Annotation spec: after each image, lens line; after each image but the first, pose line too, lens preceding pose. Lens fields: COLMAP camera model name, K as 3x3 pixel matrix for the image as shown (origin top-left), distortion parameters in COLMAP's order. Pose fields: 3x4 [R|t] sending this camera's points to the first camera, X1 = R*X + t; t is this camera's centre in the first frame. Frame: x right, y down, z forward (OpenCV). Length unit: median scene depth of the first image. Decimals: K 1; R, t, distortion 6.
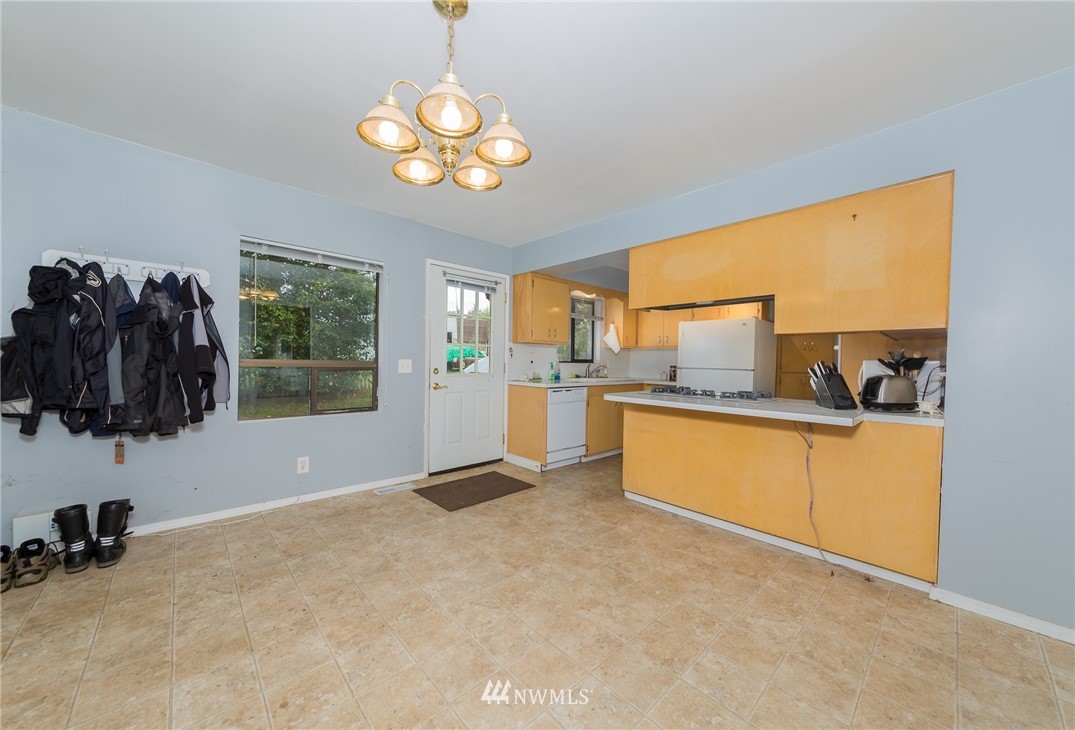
lens RADIAL K [[391.6, 0, 529.4], [0, 391.6, 367.7], [0, 0, 1]] dist [0.000409, -0.000065]
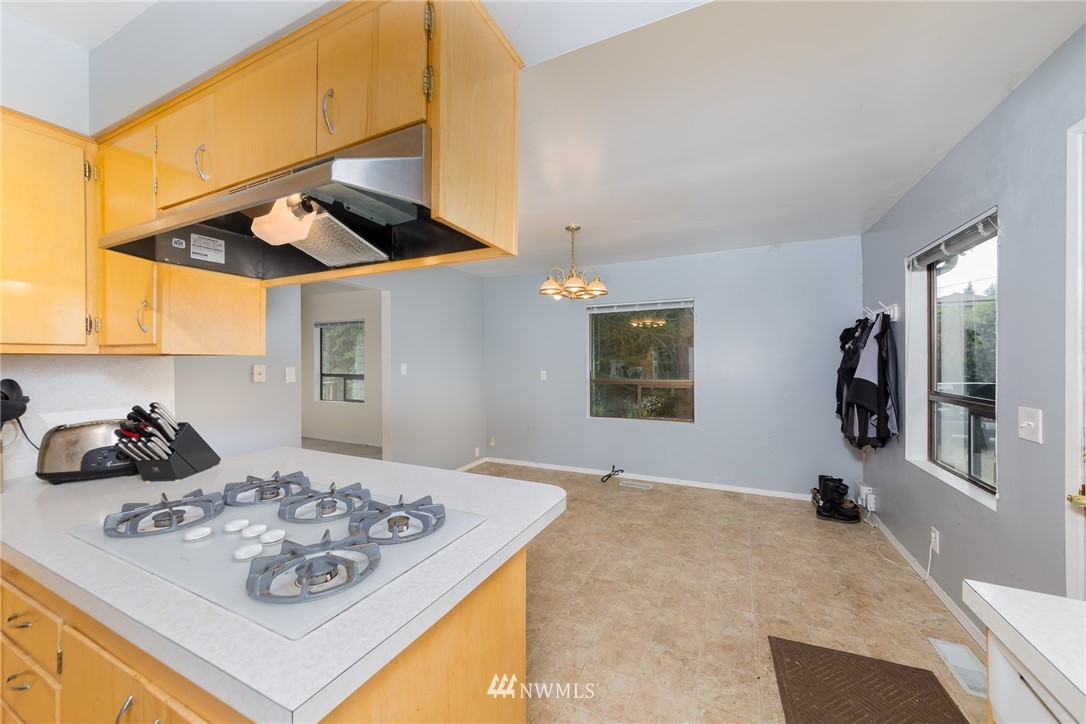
lens RADIAL K [[399.1, 0, 543.0], [0, 399.1, 362.0], [0, 0, 1]] dist [-0.004653, 0.000380]
pose [[-0.923225, -0.015476, -0.383947, 0.470091], [-0.022502, 0.999651, 0.013815, -0.093179], [0.383600, 0.021394, -0.923252, 1.714846]]
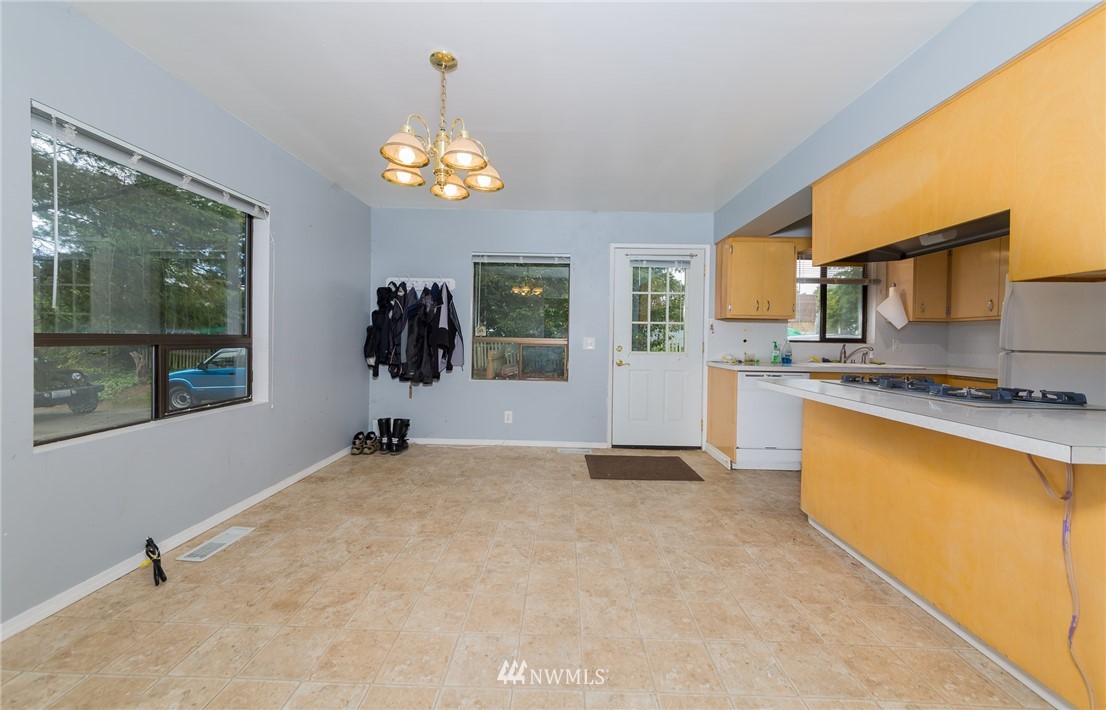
lens RADIAL K [[392.4, 0, 553.7], [0, 392.4, 341.3], [0, 0, 1]] dist [0.002483, 0.000040]
pose [[0.727579, -0.000896, -0.686024, 0.539990], [-0.017353, 0.999655, -0.019709, 0.019794], [0.685805, 0.026245, 0.727312, 0.171853]]
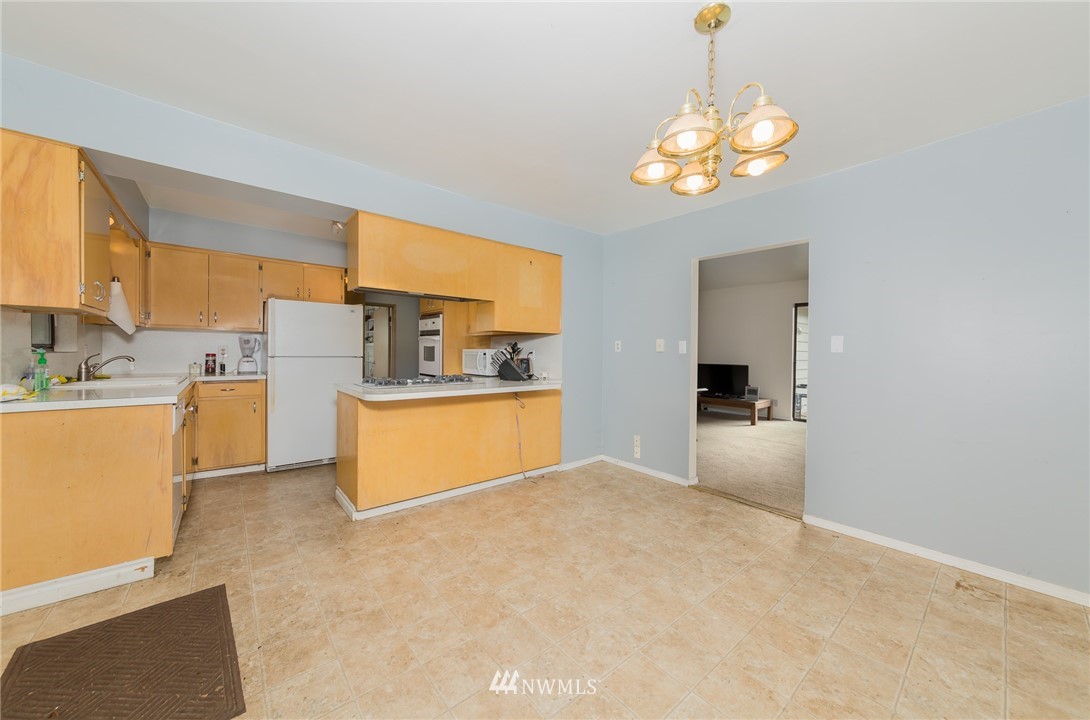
lens RADIAL K [[390.3, 0, 542.6], [0, 390.3, 355.7], [0, 0, 1]] dist [-0.000343, 0.000043]
pose [[0.035390, -0.024612, 0.999070, -0.708342], [0.007563, 0.999675, 0.024359, -0.030387], [-0.999345, 0.006694, 0.035564, 0.783821]]
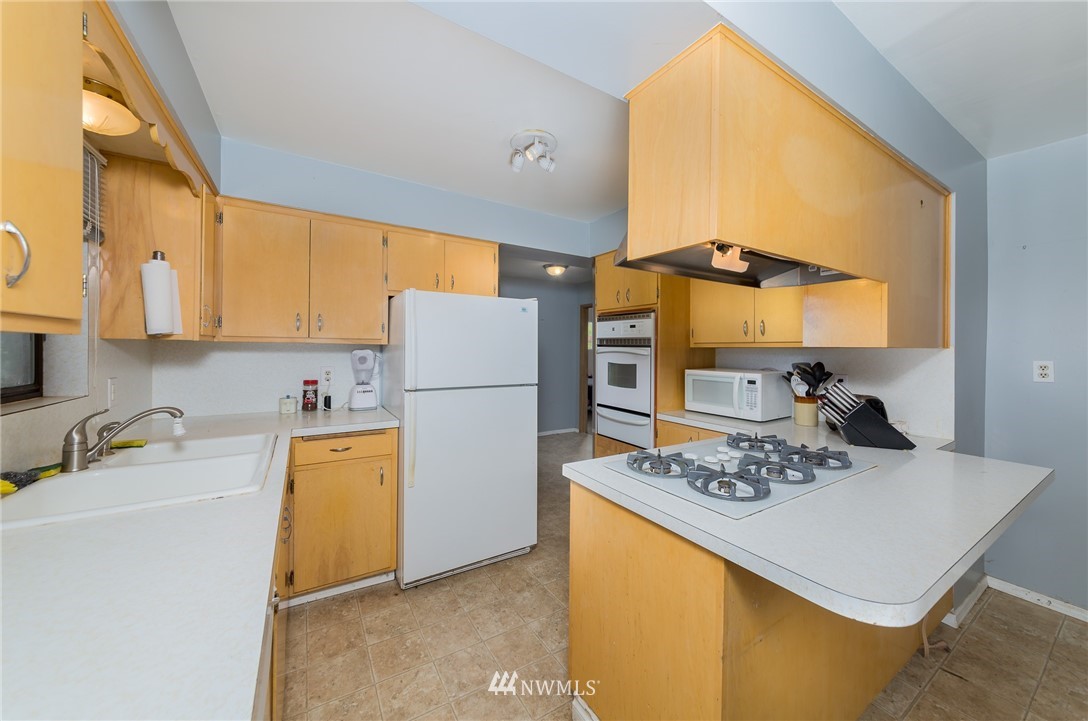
lens RADIAL K [[391.5, 0, 545.0], [0, 391.5, 348.7], [0, 0, 1]] dist [0.001825, 0.000101]
pose [[0.166470, -0.015168, 0.985930, -0.070876], [0.010282, 0.999854, 0.013646, -0.096761], [-0.985993, 0.007865, 0.166602, 1.417592]]
